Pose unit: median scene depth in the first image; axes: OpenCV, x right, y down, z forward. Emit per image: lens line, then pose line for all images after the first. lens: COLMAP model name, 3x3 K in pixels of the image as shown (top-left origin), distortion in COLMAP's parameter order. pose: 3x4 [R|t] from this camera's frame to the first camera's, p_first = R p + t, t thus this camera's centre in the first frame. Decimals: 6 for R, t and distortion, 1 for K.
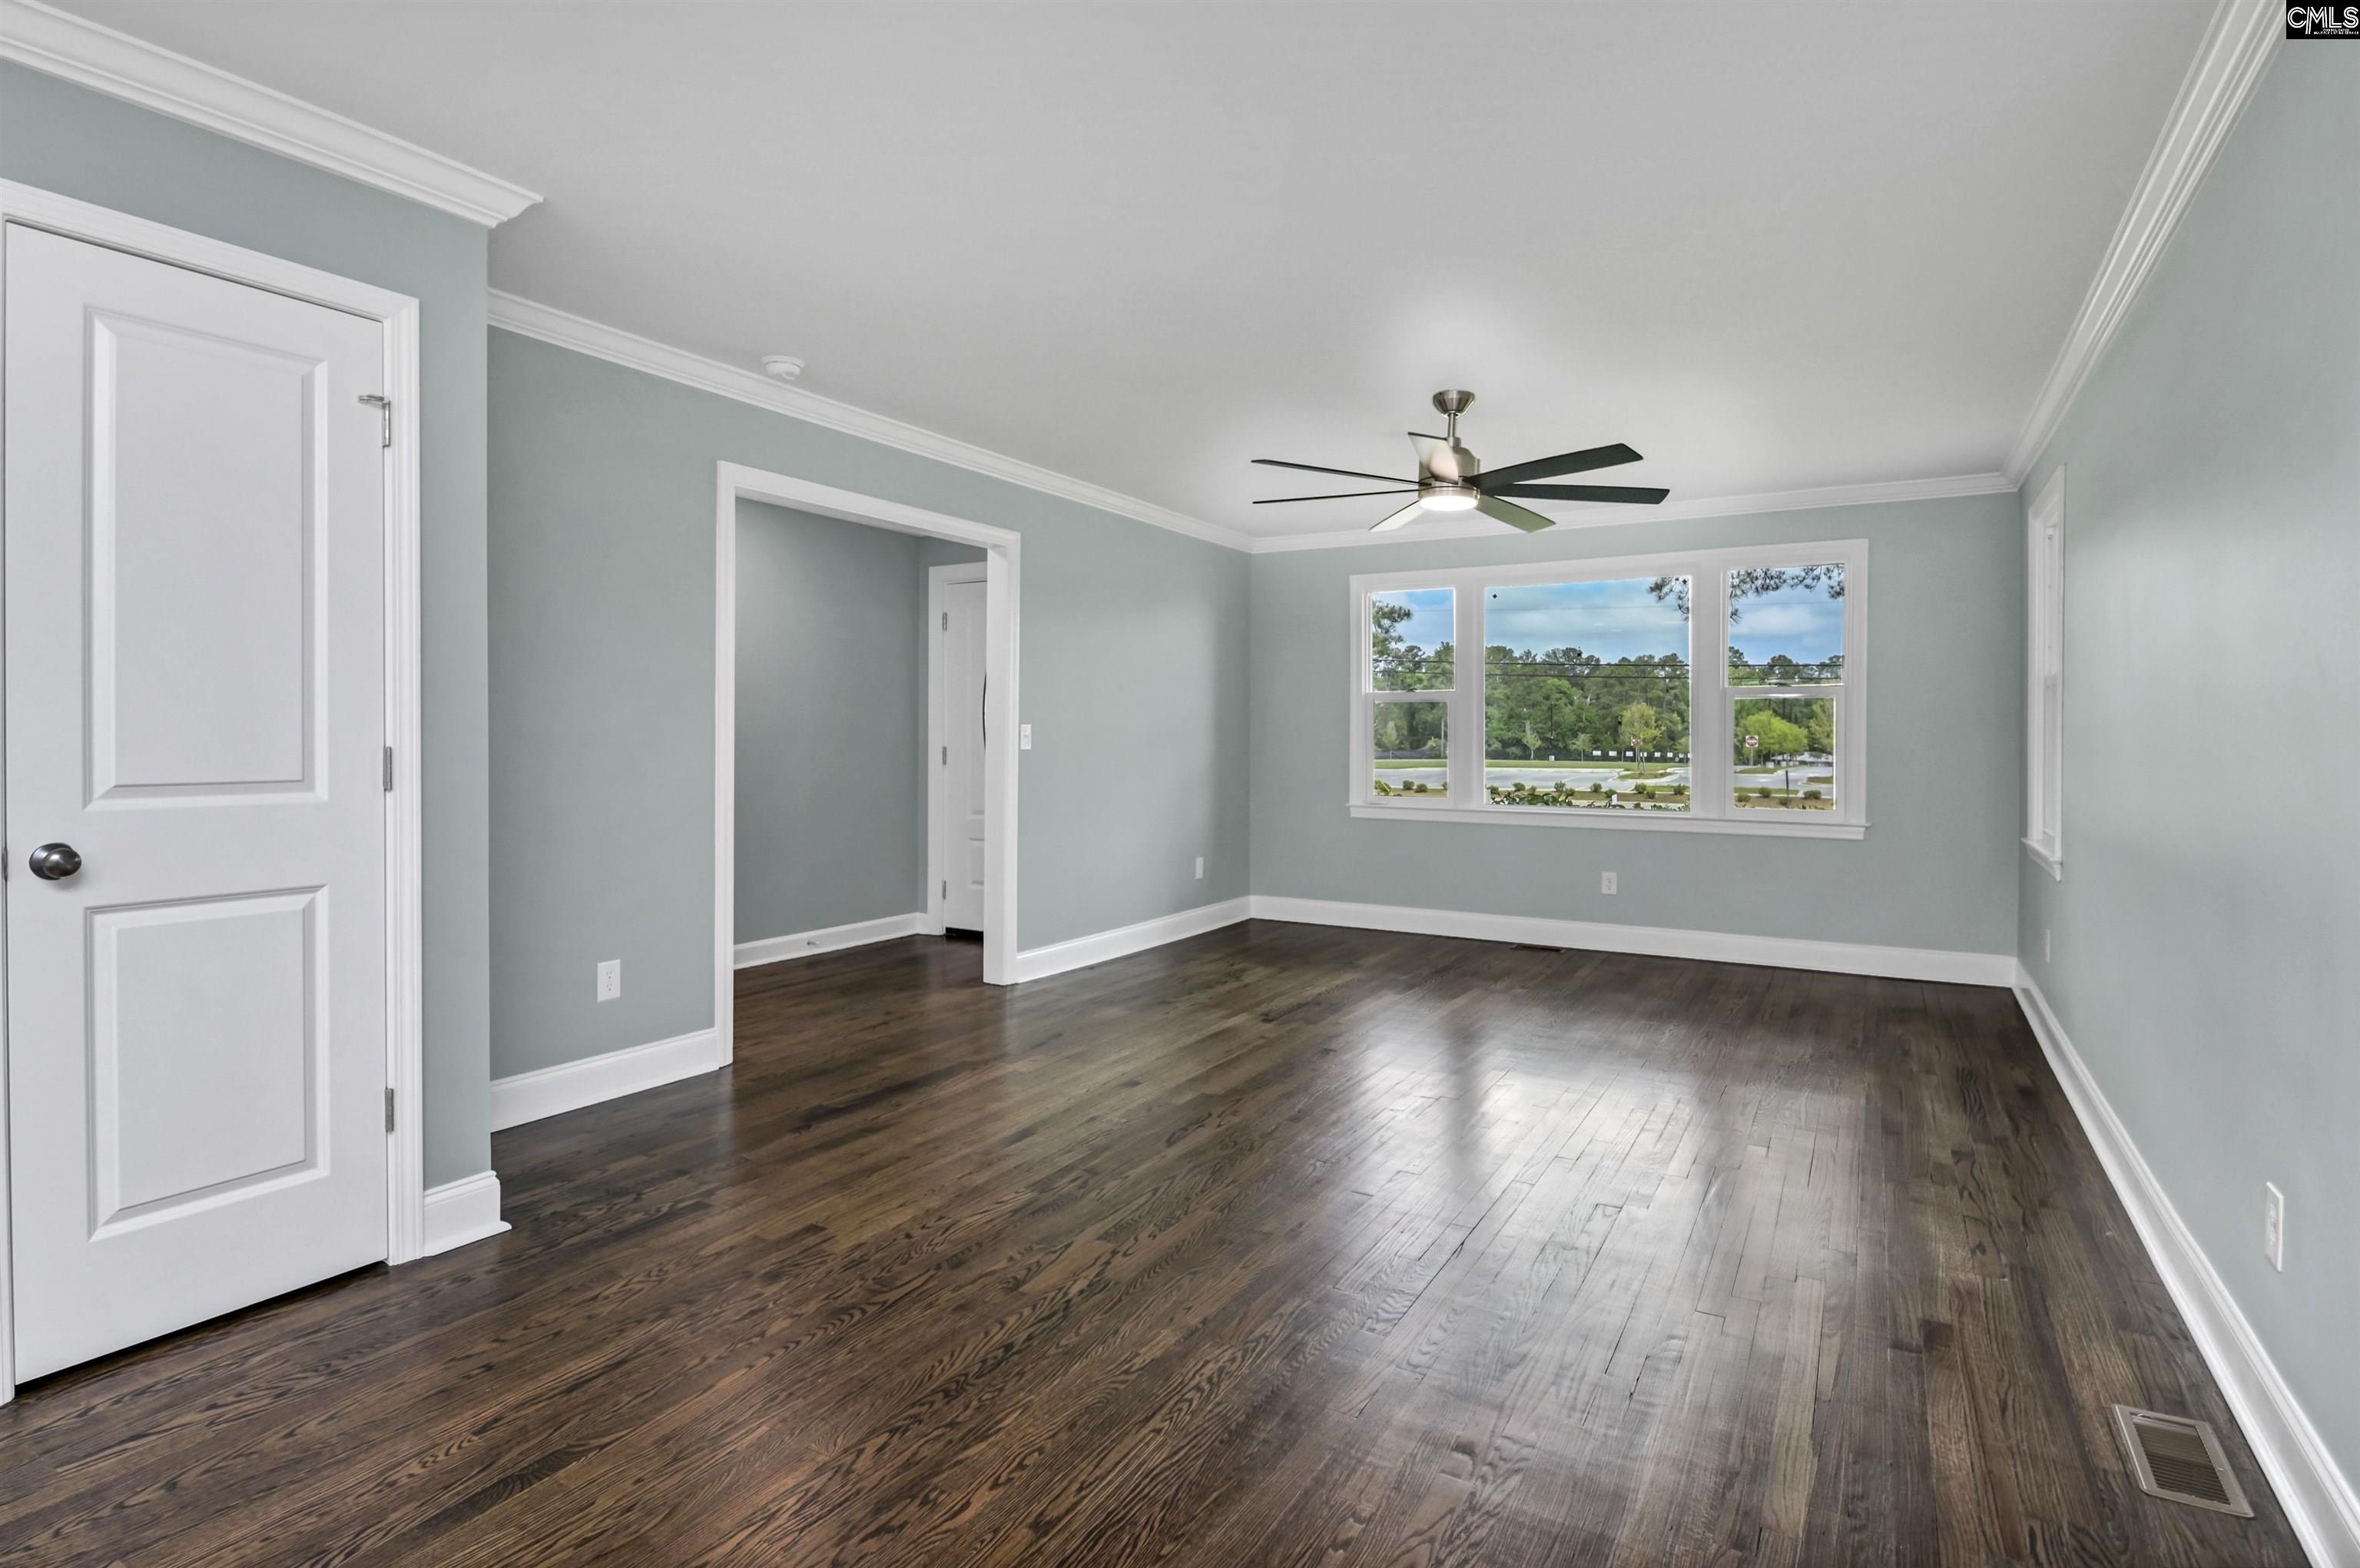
lens RADIAL K [[1185.5, 0, 1187.0], [0, 1185.5, 739.5], [0, 0, 1]] dist [-0.001325, -0.001645]
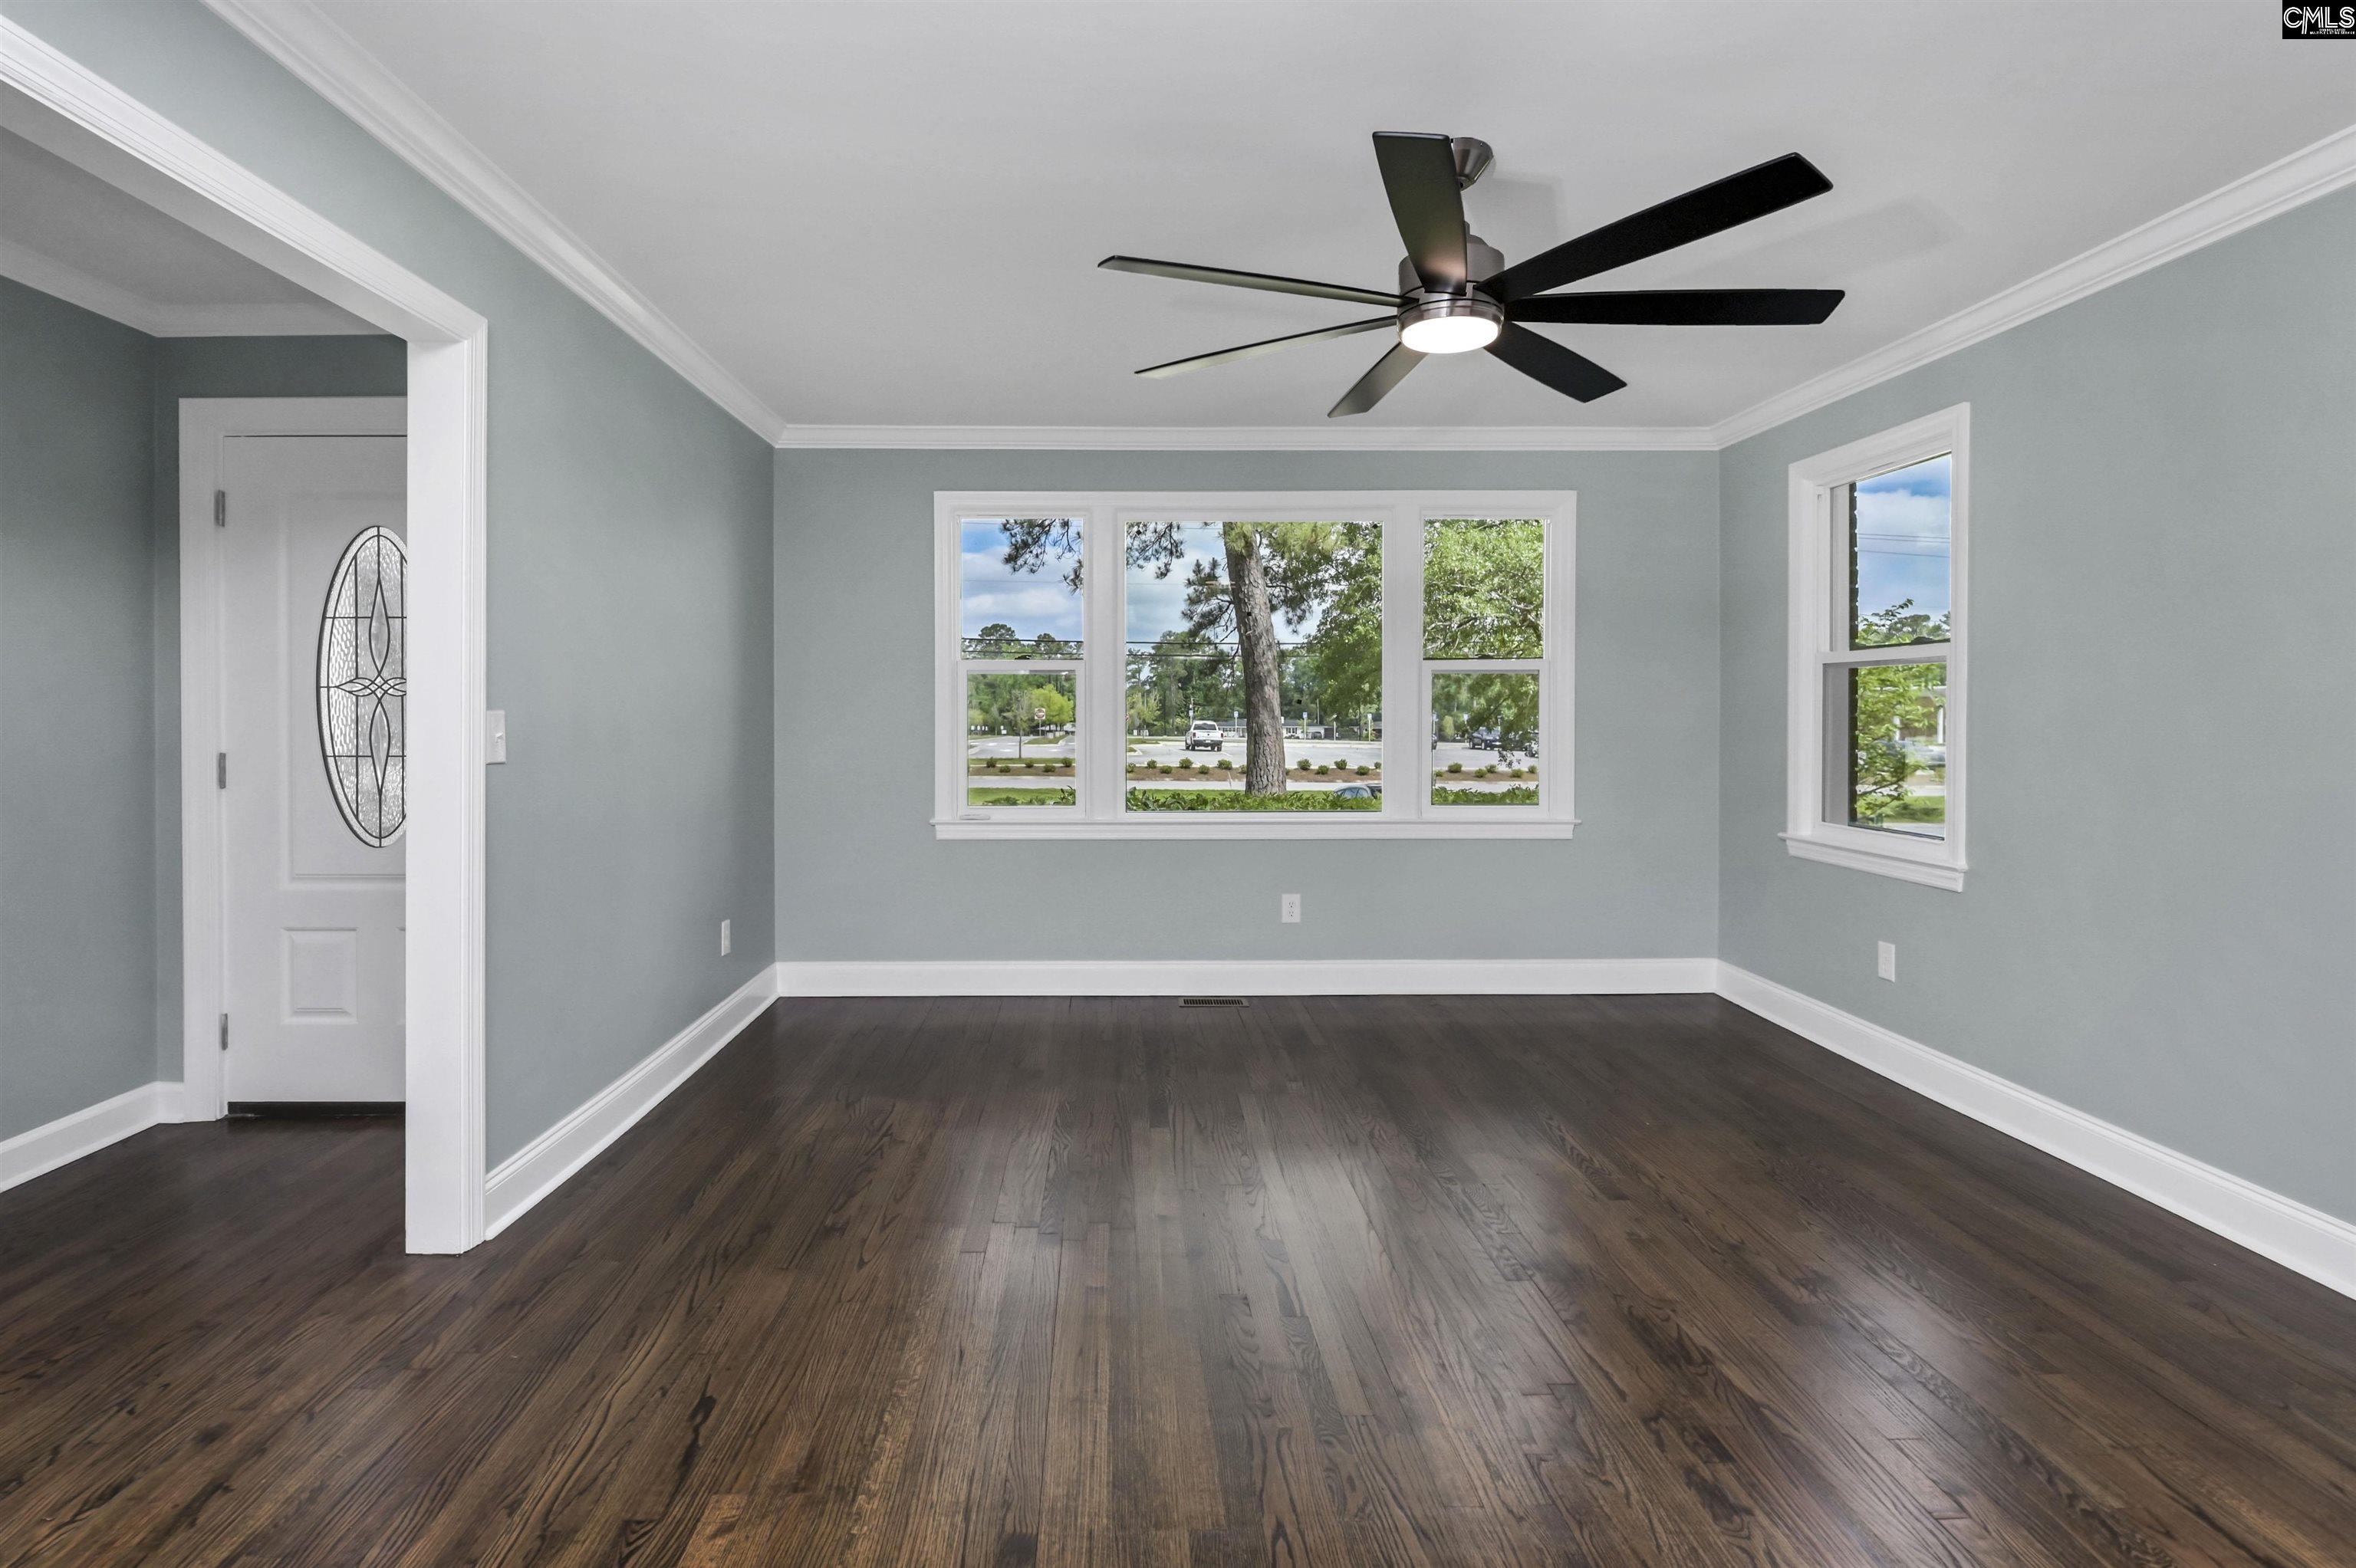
lens RADIAL K [[1210.2, 0, 1104.4], [0, 1210.2, 714.9], [0, 0, 1]] dist [0.000059, -0.000328]
pose [[0.863727, -0.009096, 0.503878, -0.140874], [0.008322, 0.999958, 0.003787, -0.009512], [-0.503892, 0.000922, 0.863766, 0.357894]]
